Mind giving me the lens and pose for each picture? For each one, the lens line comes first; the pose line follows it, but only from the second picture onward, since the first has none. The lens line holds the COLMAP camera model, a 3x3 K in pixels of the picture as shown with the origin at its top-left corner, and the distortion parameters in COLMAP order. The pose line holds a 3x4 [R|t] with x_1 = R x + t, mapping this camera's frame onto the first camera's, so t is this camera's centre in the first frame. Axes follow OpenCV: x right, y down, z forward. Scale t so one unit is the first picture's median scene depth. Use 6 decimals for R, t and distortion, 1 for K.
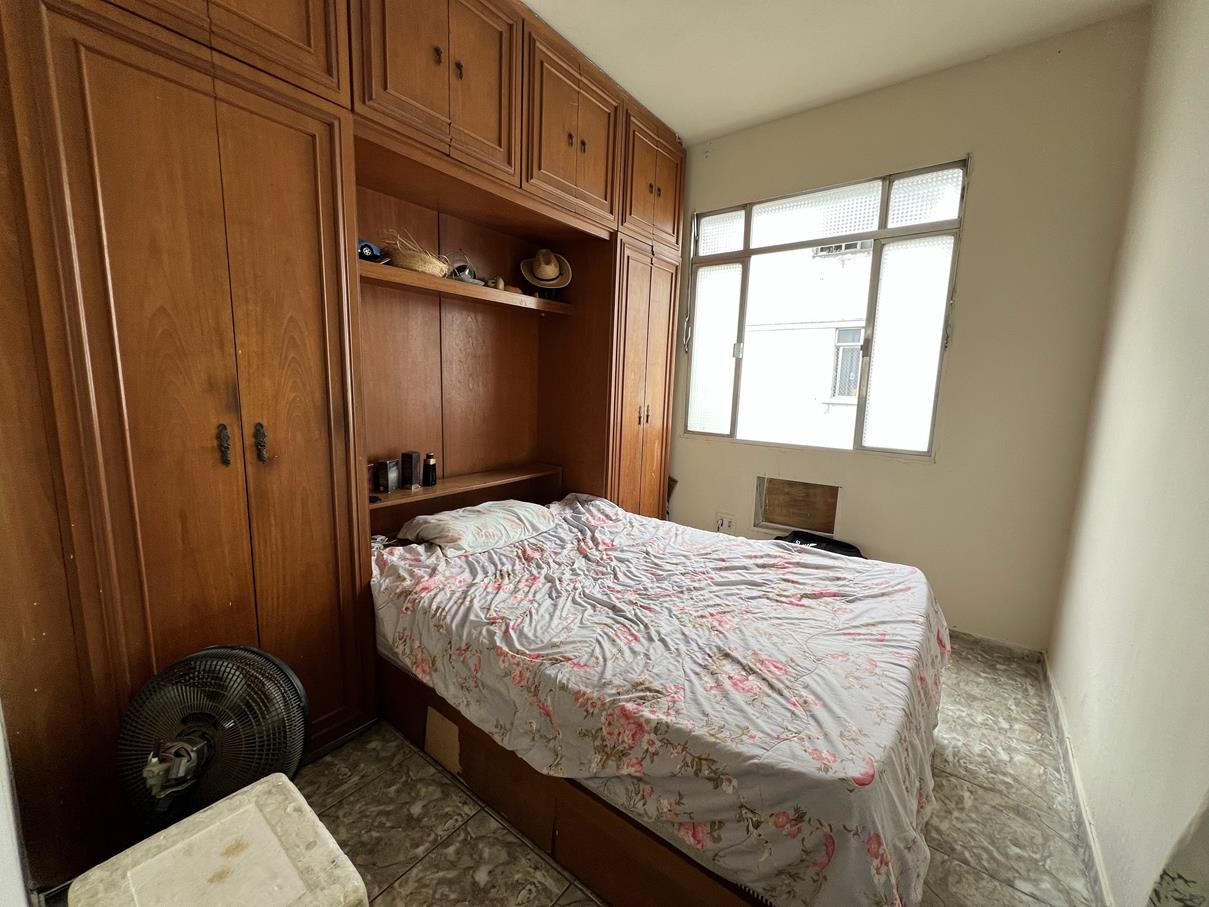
lens RADIAL K [[483.4, 0, 604.7], [0, 483.4, 449.5], [0, 0, 1]] dist [0.000636, -0.000155]
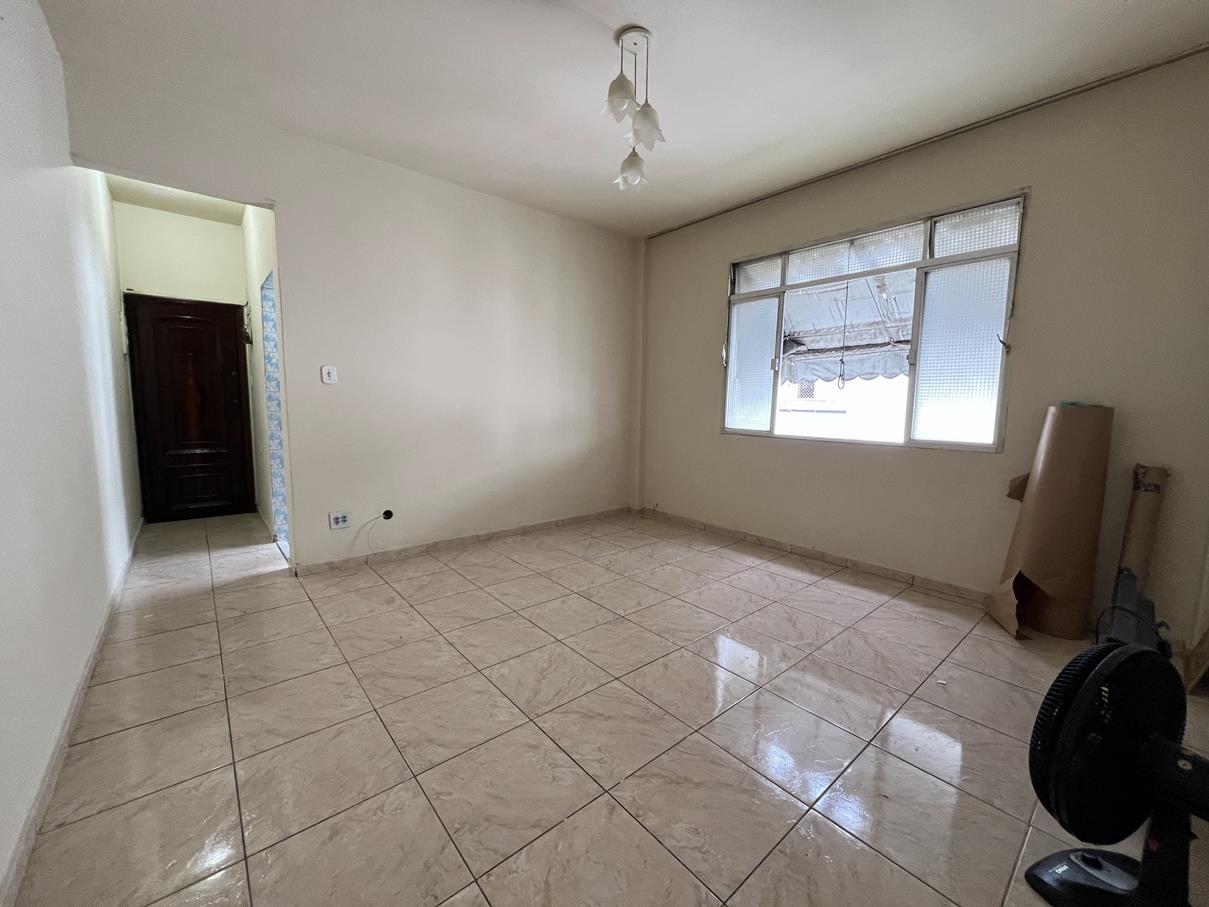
lens RADIAL K [[483.4, 0, 606.8], [0, 483.4, 455.0], [0, 0, 1]] dist [0.000636, -0.000155]
pose [[0.979626, 0.019032, -0.199925, 0.101157], [-0.028979, 0.998477, -0.046944, 0.106476], [0.198727, 0.051781, 0.978686, -0.327576]]
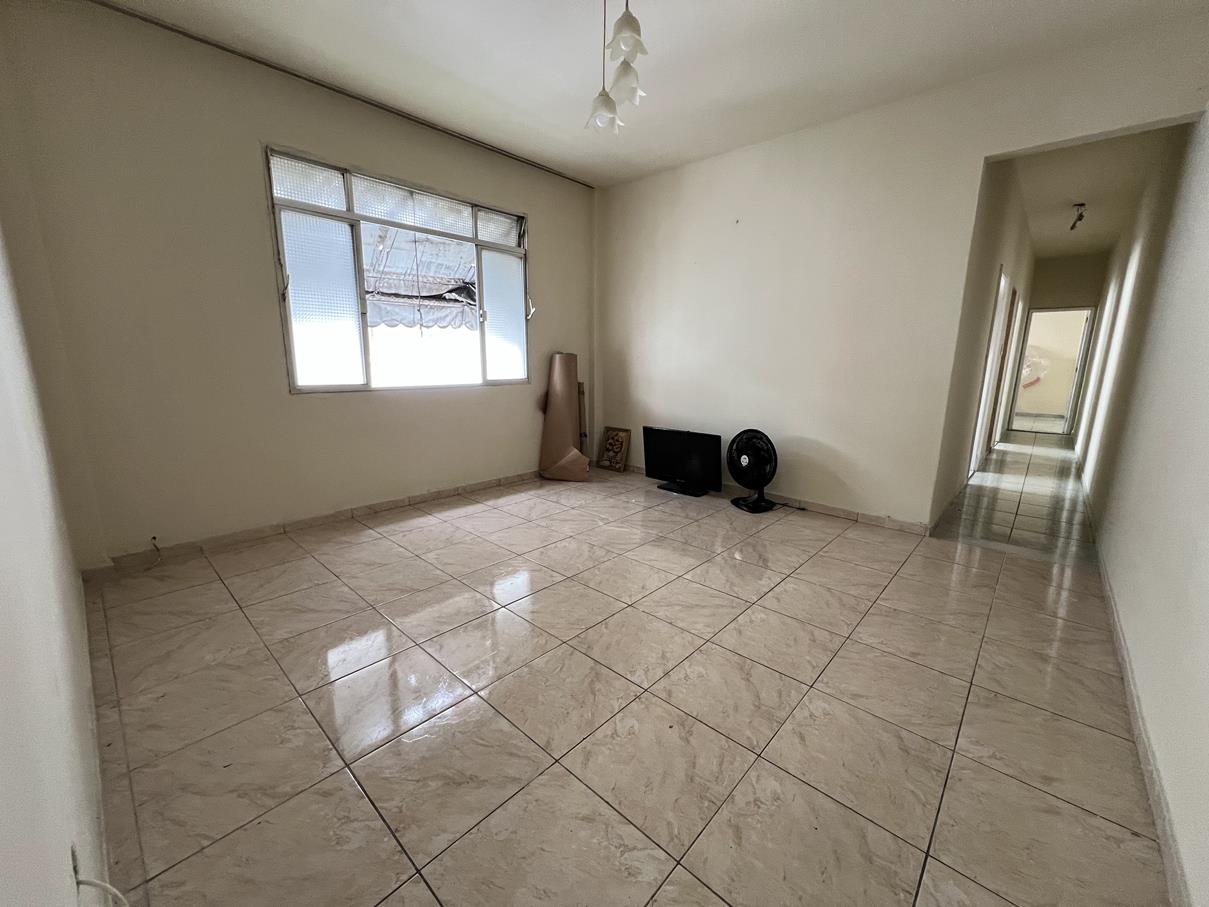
lens RADIAL K [[483.4, 0, 602.9], [0, 483.4, 452.7], [0, 0, 1]] dist [0.000636, -0.000155]
pose [[0.083981, -0.211092, 0.973852, -0.844169], [0.146519, 0.969298, 0.197470, -0.020496], [-0.985637, 0.126104, 0.112331, 0.384212]]
